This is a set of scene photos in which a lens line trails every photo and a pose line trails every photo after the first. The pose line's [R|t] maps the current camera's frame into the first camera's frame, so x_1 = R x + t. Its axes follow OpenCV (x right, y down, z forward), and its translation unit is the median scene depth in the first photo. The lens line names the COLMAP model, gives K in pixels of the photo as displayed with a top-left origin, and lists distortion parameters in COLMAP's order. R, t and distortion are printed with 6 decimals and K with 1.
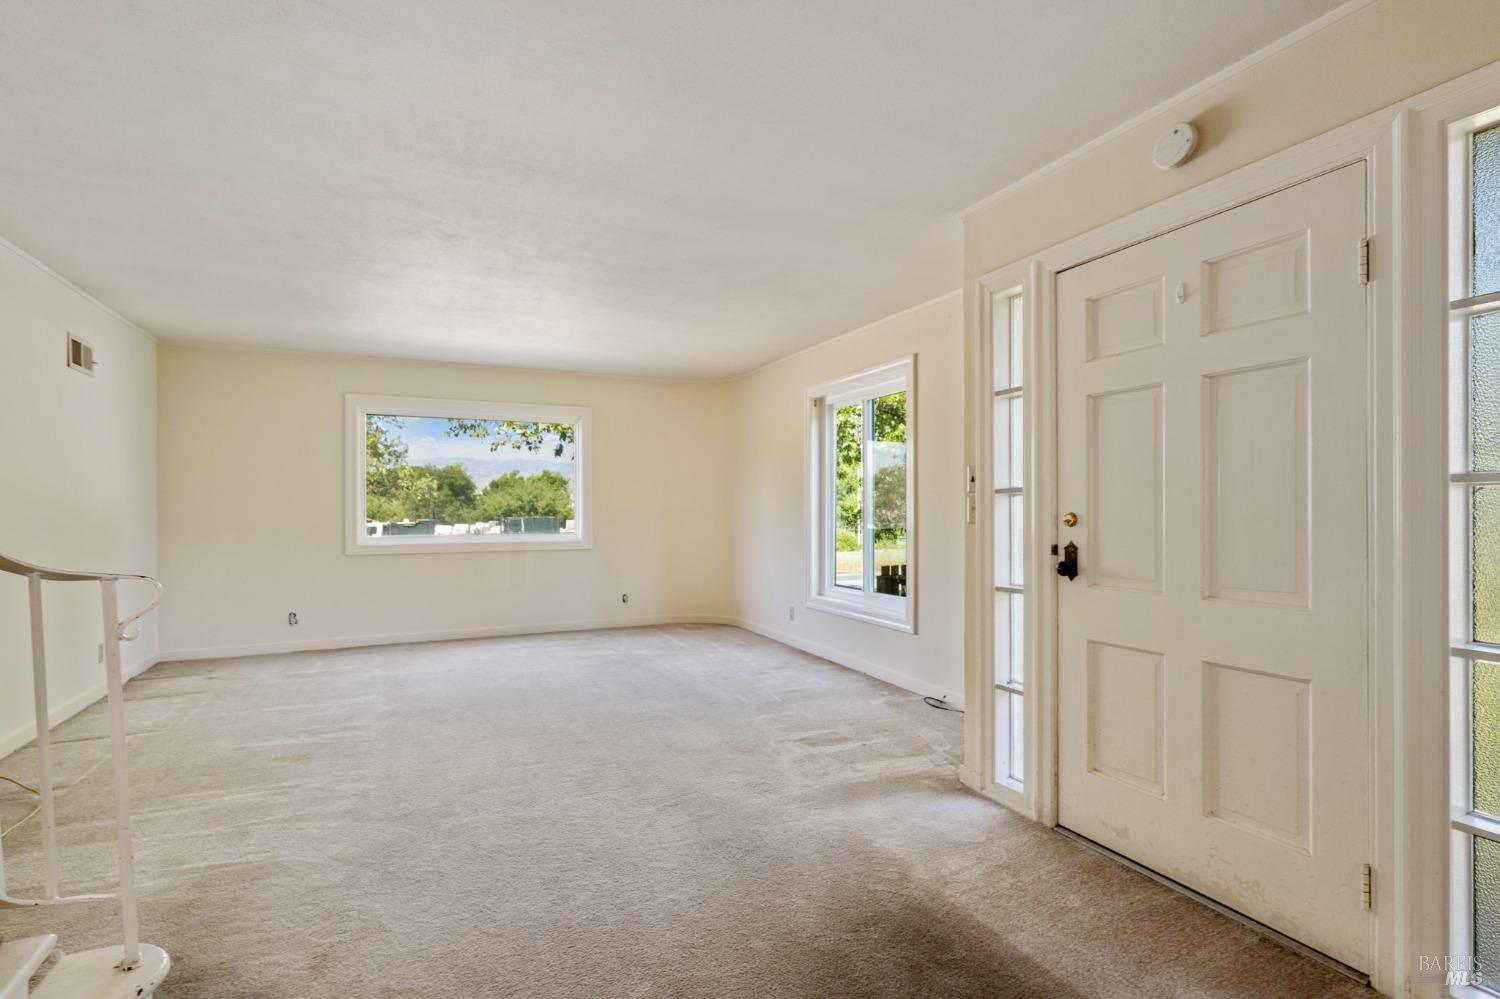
lens RADIAL K [[700.9, 0, 745.9], [0, 700.9, 508.5], [0, 0, 1]] dist [0.002406, -0.000137]
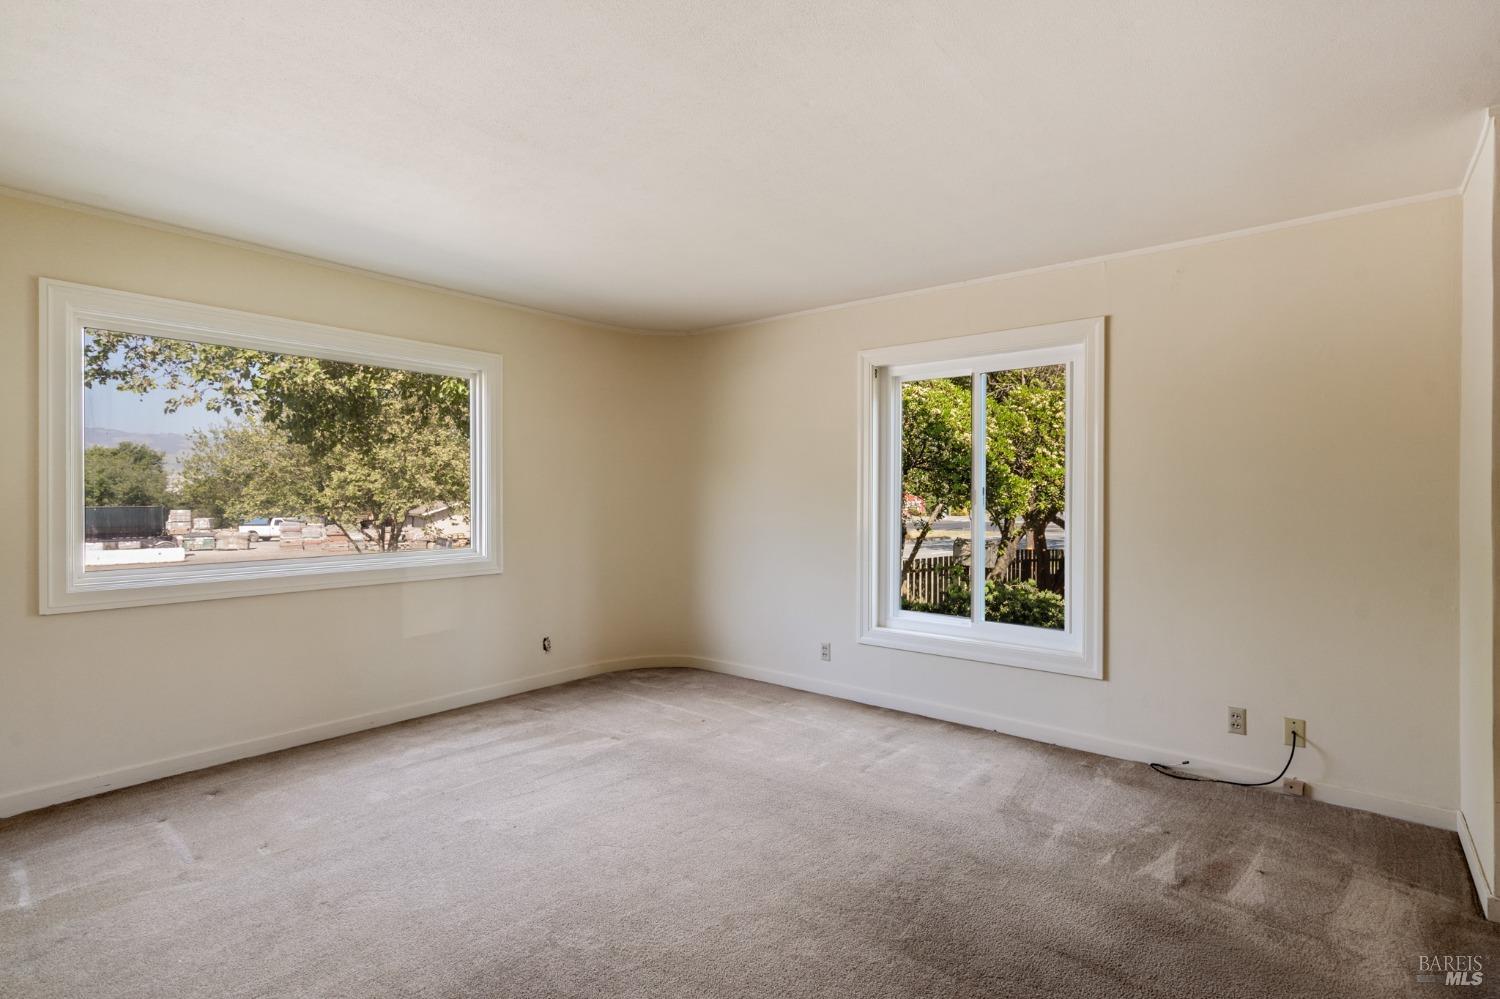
lens RADIAL K [[727.5, 0, 752.5], [0, 727.5, 492.6], [0, 0, 1]] dist [0.002284, -0.000045]
pose [[0.902864, 0.004617, 0.429902, -0.358582], [-0.003745, 0.999989, -0.002874, -0.018393], [-0.429910, 0.000985, 0.902871, 0.348831]]
